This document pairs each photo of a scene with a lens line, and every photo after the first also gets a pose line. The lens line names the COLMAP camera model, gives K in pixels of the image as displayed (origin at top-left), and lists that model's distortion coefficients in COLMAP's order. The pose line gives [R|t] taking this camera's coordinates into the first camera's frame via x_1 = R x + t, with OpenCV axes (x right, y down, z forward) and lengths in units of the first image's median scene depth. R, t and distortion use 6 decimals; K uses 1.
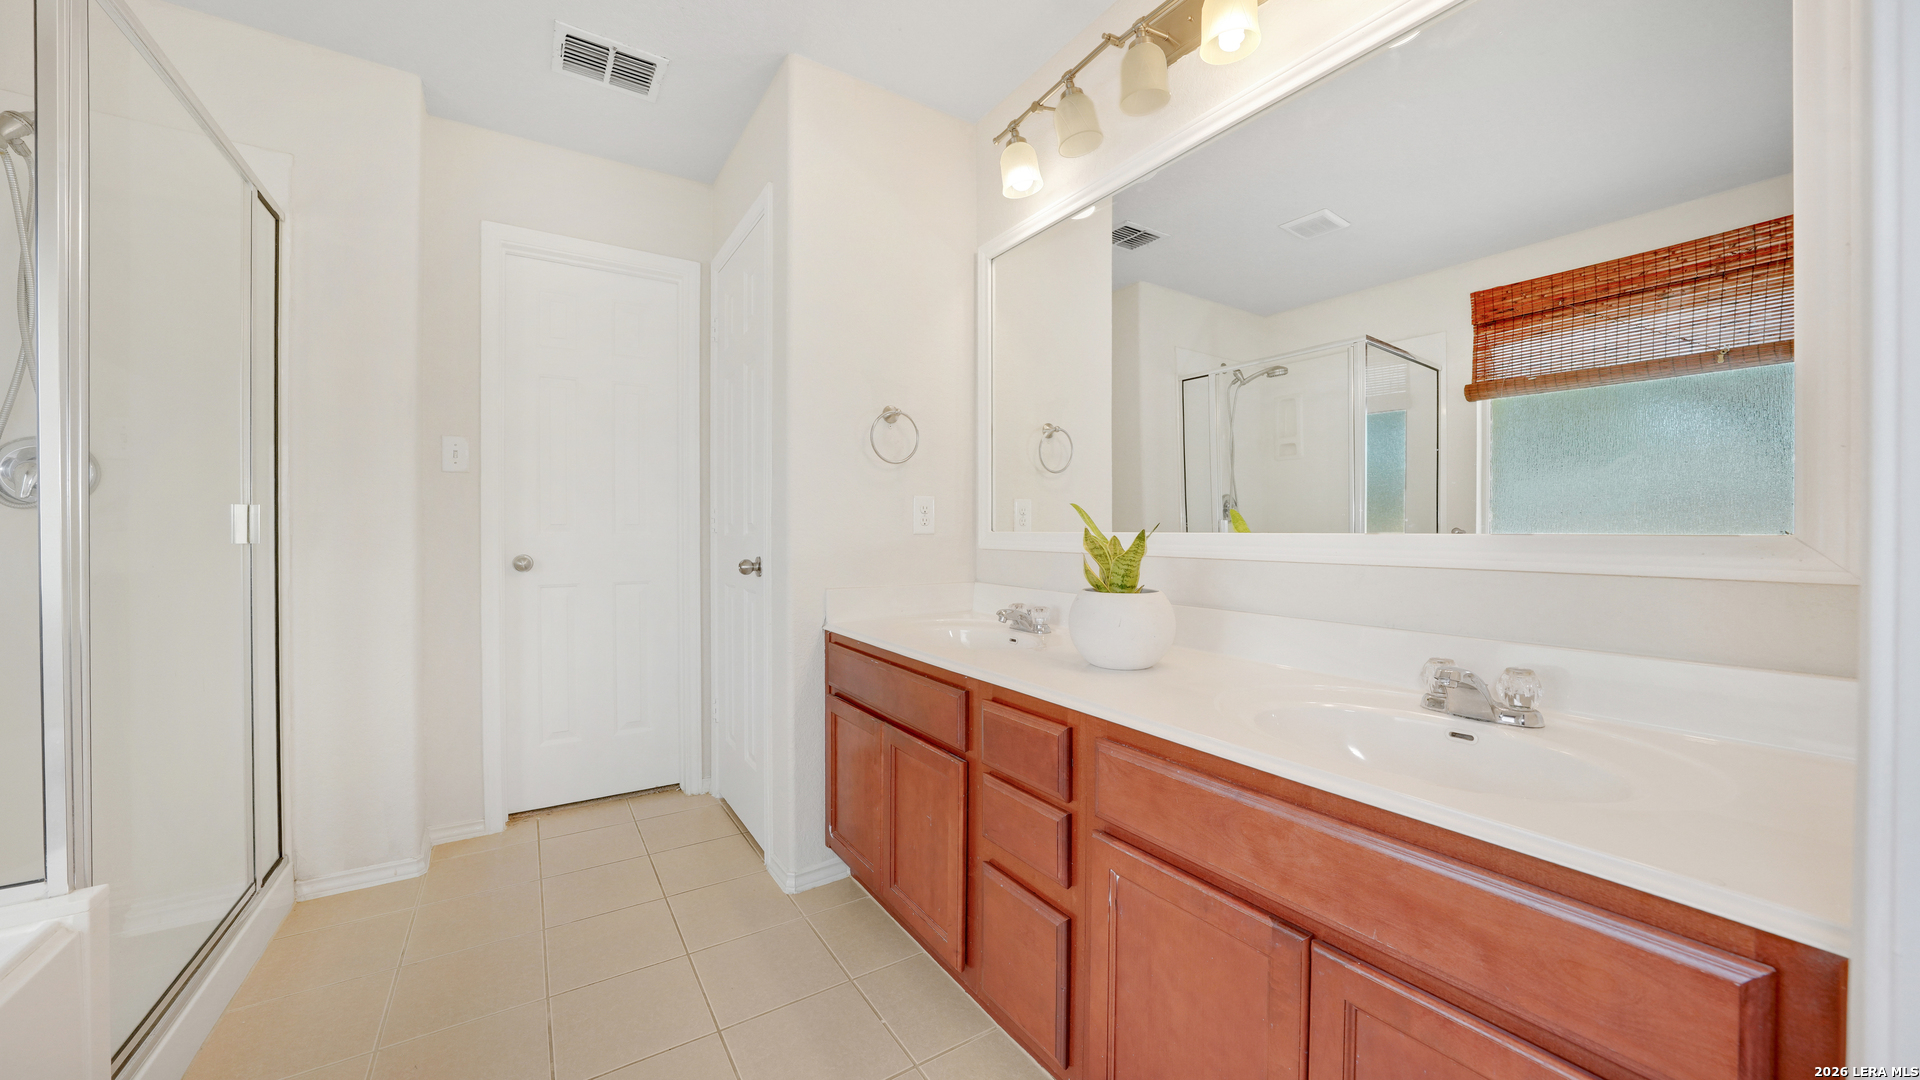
lens RADIAL K [[661.1, 0, 960.3], [0, 661.1, 535.7], [0, 0, 1]] dist [-0.017584, 0.000887]
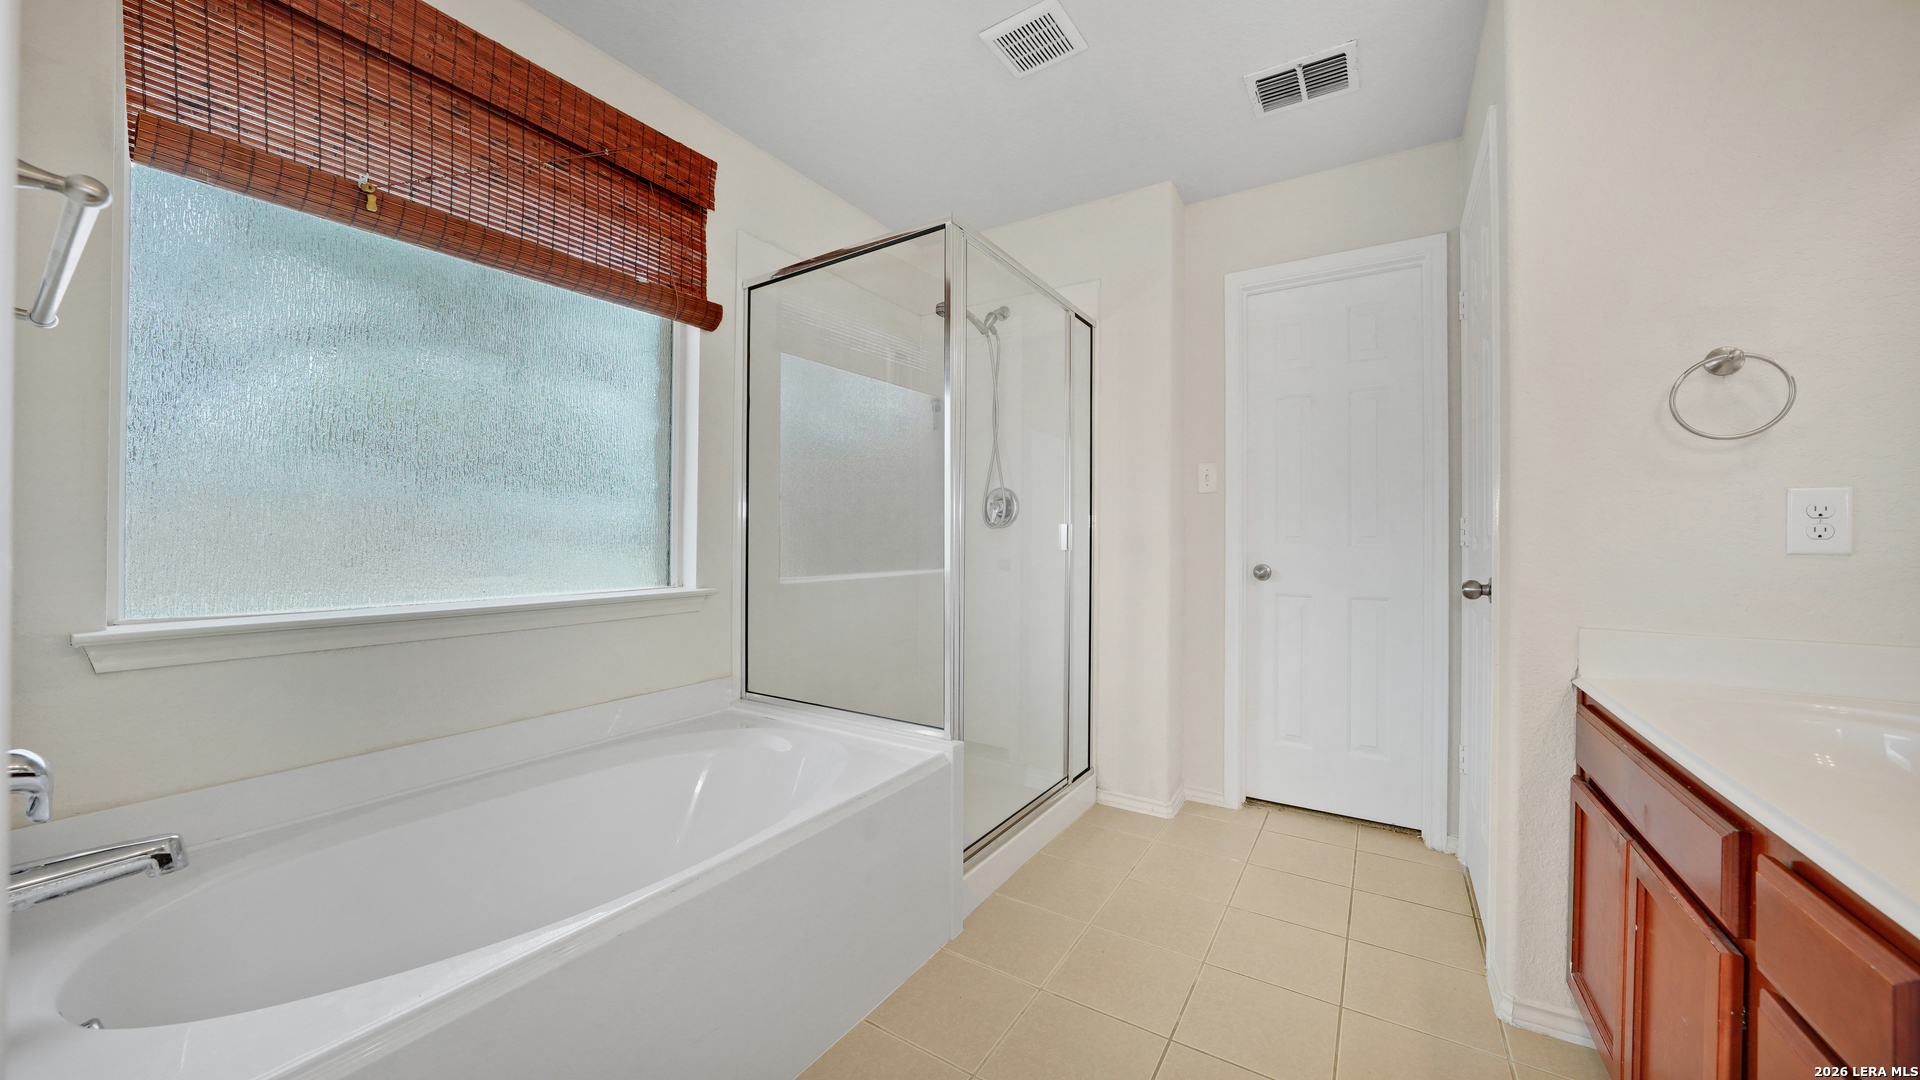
lens RADIAL K [[661.1, 0, 966.6], [0, 661.1, 537.4], [0, 0, 1]] dist [-0.017584, 0.000887]
pose [[0.431514, 0.000273, -0.902106, 0.136278], [-0.014391, 0.999875, -0.006582, -0.002315], [0.901991, 0.015823, 0.431464, 0.093920]]
